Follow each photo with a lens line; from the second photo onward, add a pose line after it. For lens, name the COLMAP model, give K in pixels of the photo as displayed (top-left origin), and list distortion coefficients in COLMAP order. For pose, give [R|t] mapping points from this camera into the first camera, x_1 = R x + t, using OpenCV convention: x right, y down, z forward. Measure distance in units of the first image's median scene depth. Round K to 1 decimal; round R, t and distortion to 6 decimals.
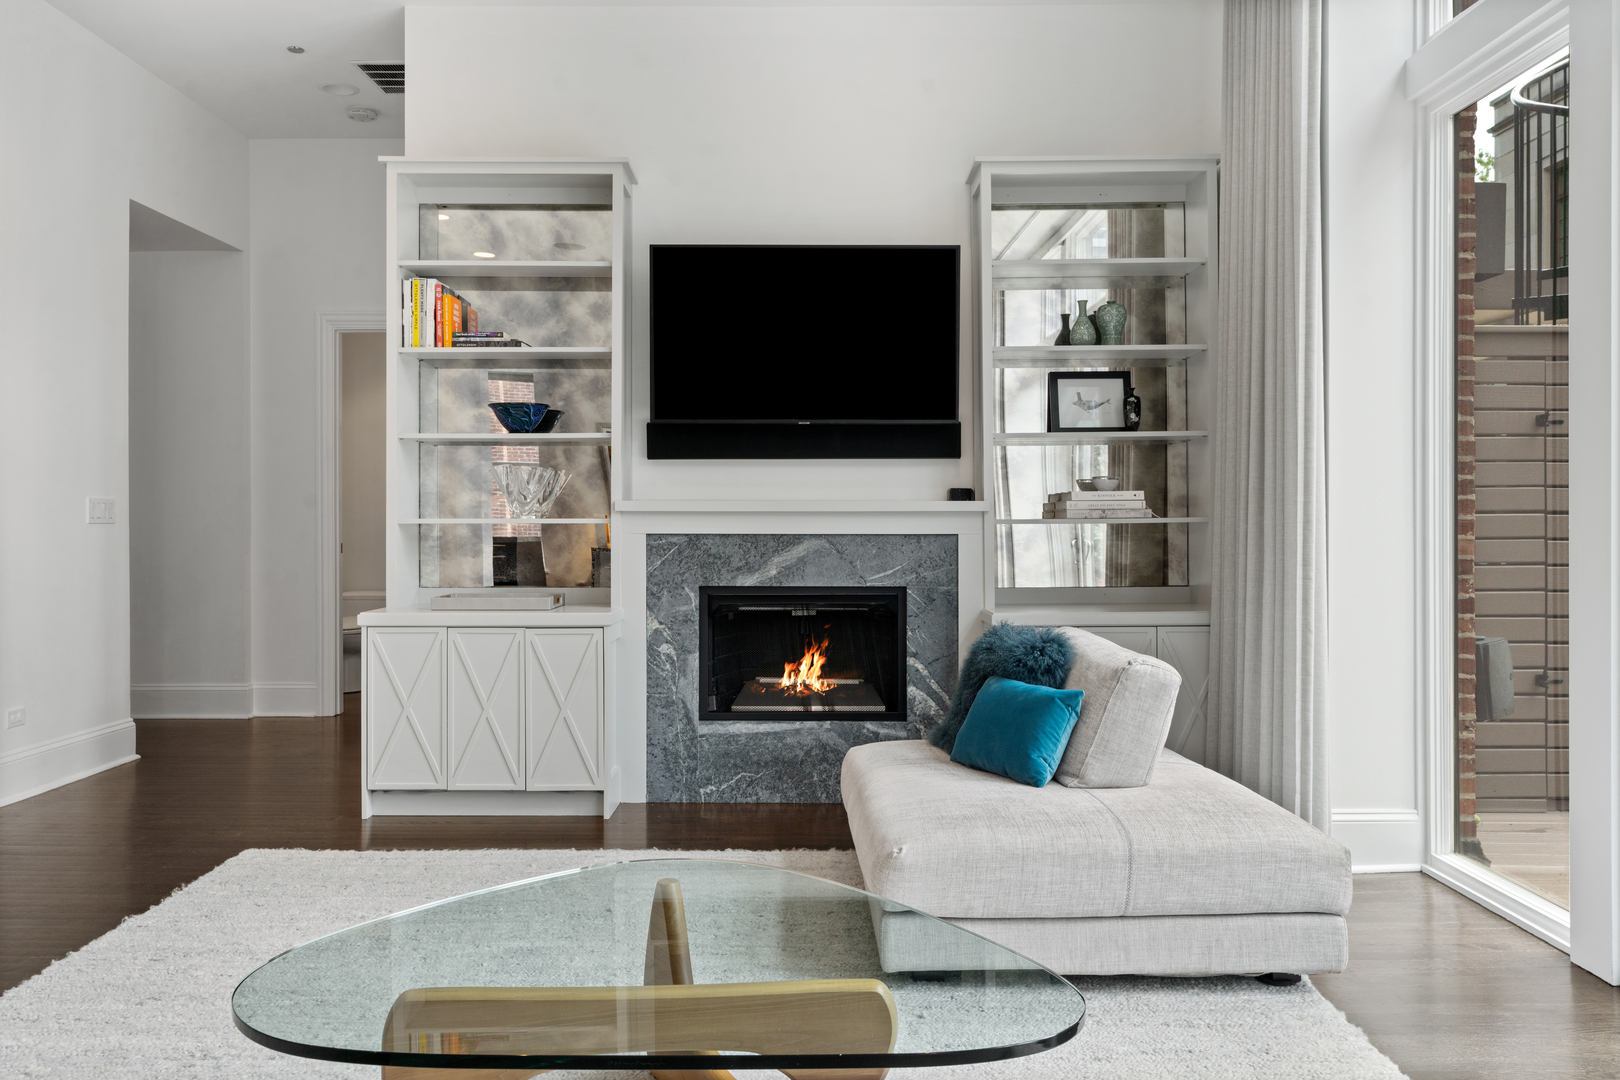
lens RADIAL K [[1249.5, 0, 809.2], [0, 1249.5, 528.4], [0, 0, 1]] dist [0.010605, -0.000464]
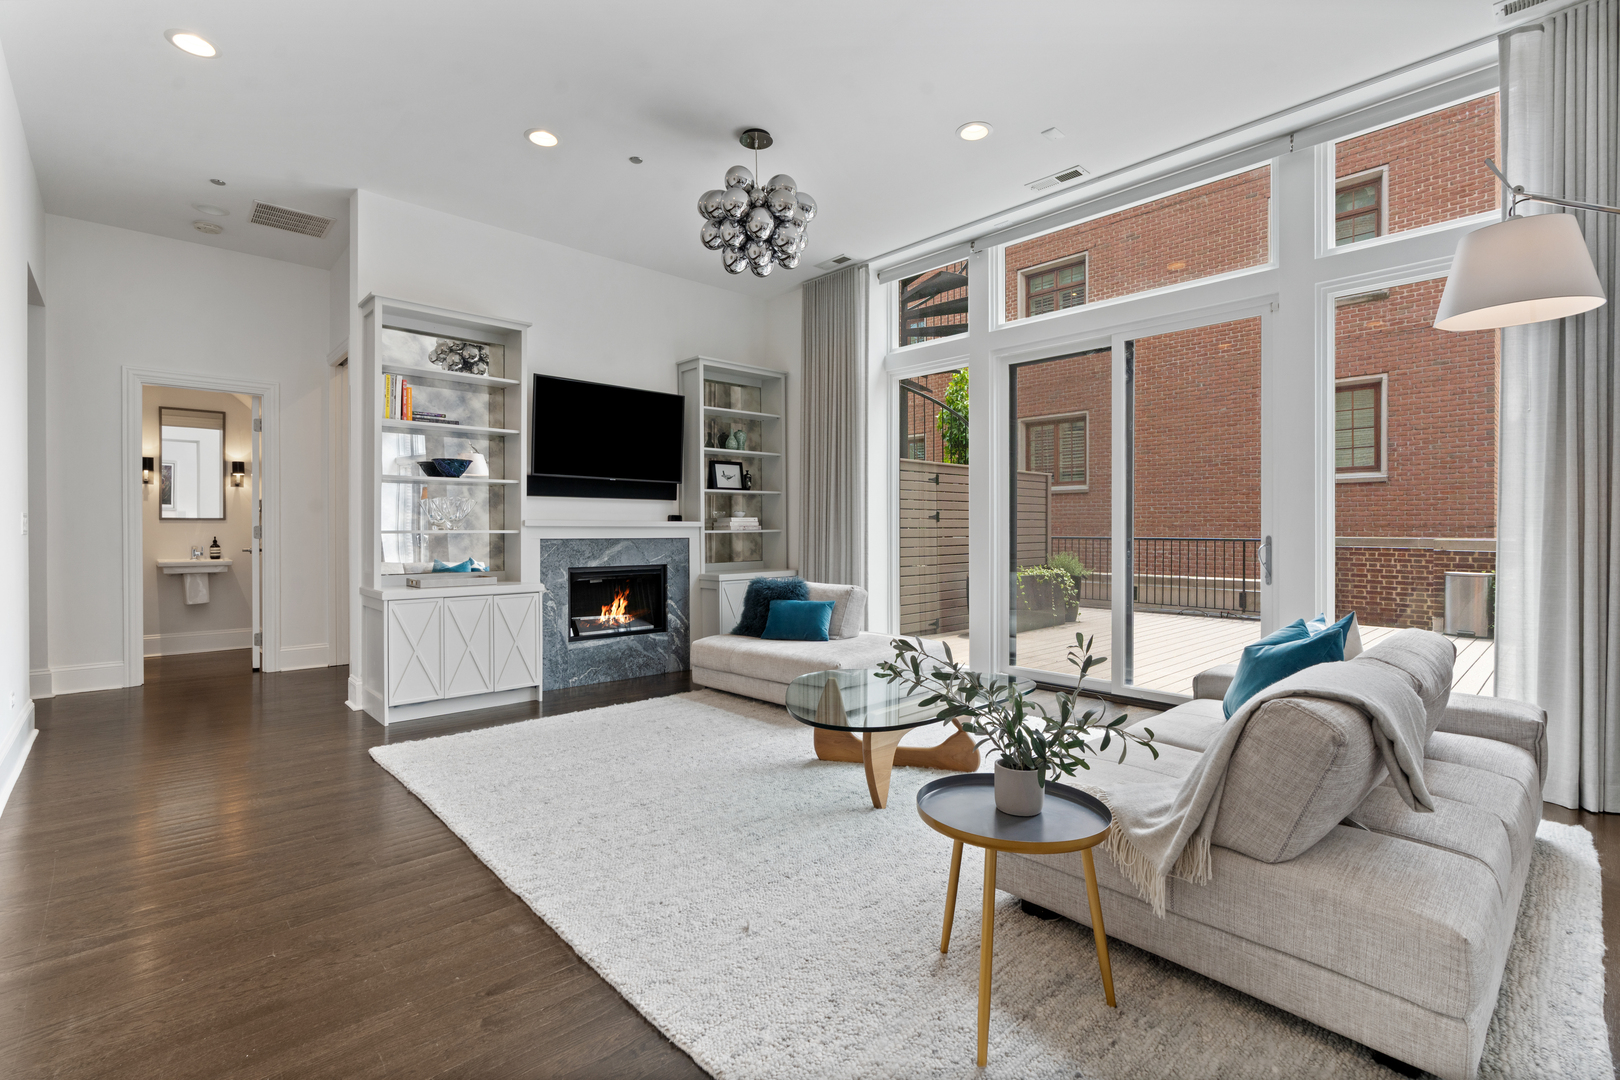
lens RADIAL K [[734.3, 0, 804.1], [0, 734.3, 533.5], [0, 0, 1]] dist [-0.000134, 0.000838]
pose [[0.729747, -0.003280, 0.683709, -0.556994], [0.005938, 0.999981, -0.001540, 0.000617], [-0.683692, 0.005184, 0.729753, -0.006014]]
